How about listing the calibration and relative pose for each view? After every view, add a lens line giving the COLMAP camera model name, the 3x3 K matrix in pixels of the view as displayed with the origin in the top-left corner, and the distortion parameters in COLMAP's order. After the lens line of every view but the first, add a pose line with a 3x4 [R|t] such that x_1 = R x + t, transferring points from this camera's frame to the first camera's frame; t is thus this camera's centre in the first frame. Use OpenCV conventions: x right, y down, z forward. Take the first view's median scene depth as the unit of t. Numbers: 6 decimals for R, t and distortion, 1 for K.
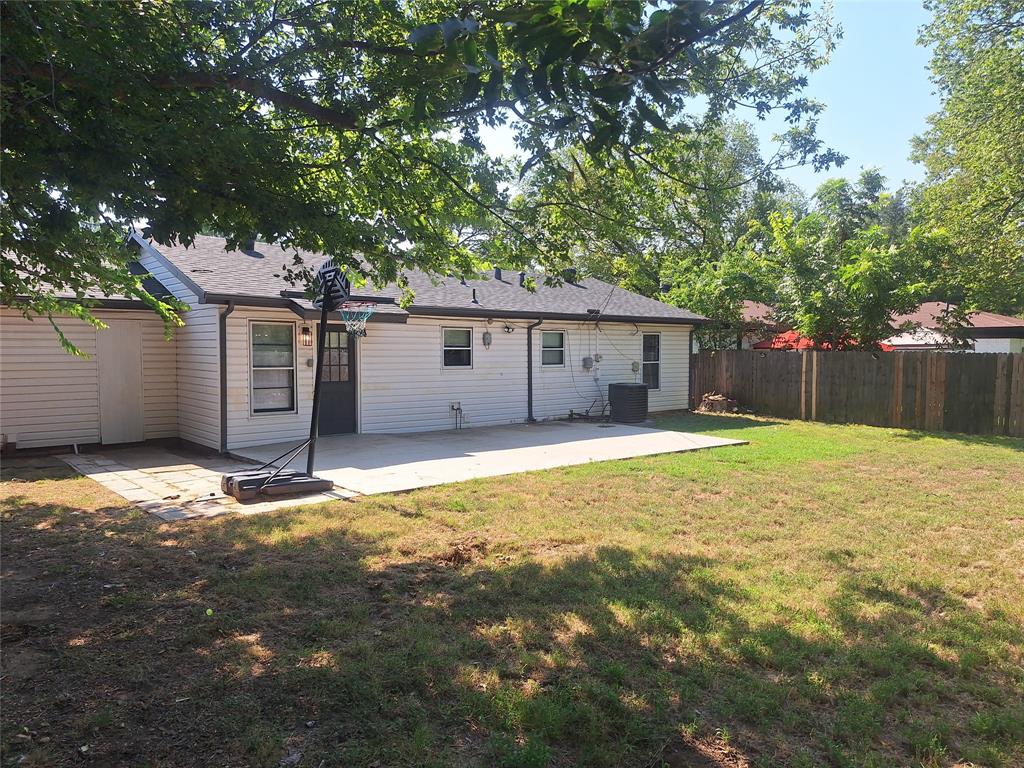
lens RADIAL K [[715.7, 0, 513.2], [0, 715.7, 386.9], [0, 0, 1]] dist [0.080632, -0.068418]
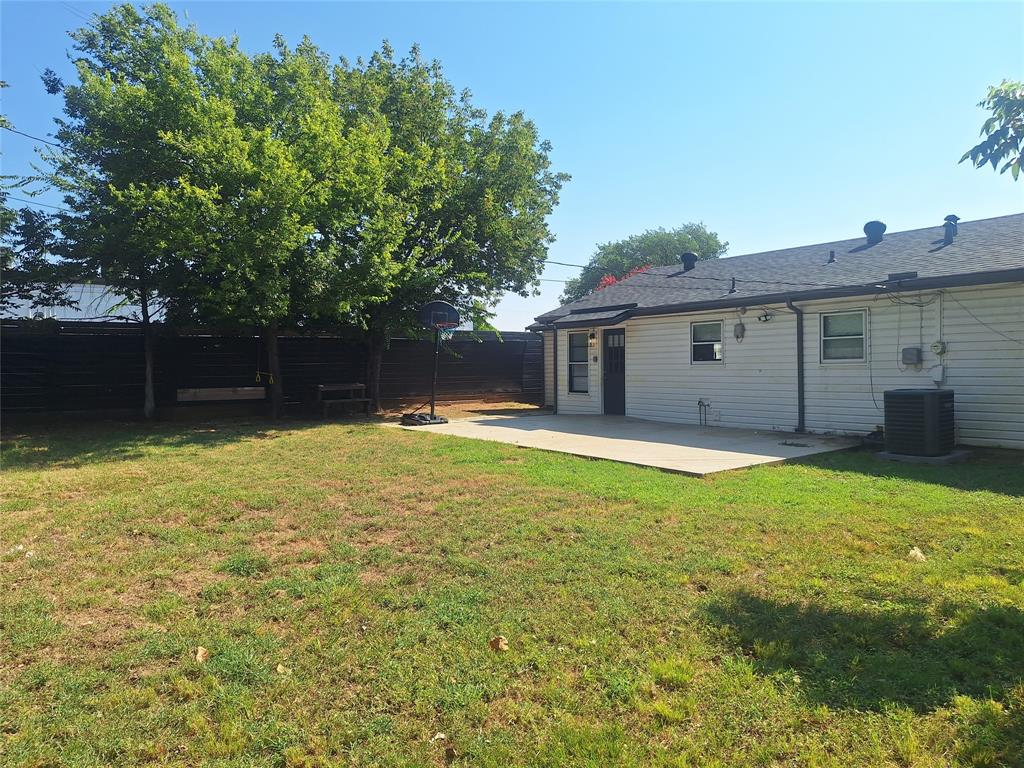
lens RADIAL K [[715.7, 0, 513.2], [0, 715.7, 386.9], [0, 0, 1]] dist [0.080632, -0.068418]
pose [[-0.093954, 0.028826, -0.995159, 0.916558], [-0.037056, 0.998787, 0.032429, -0.016262], [0.994887, 0.039923, -0.092772, 0.826394]]
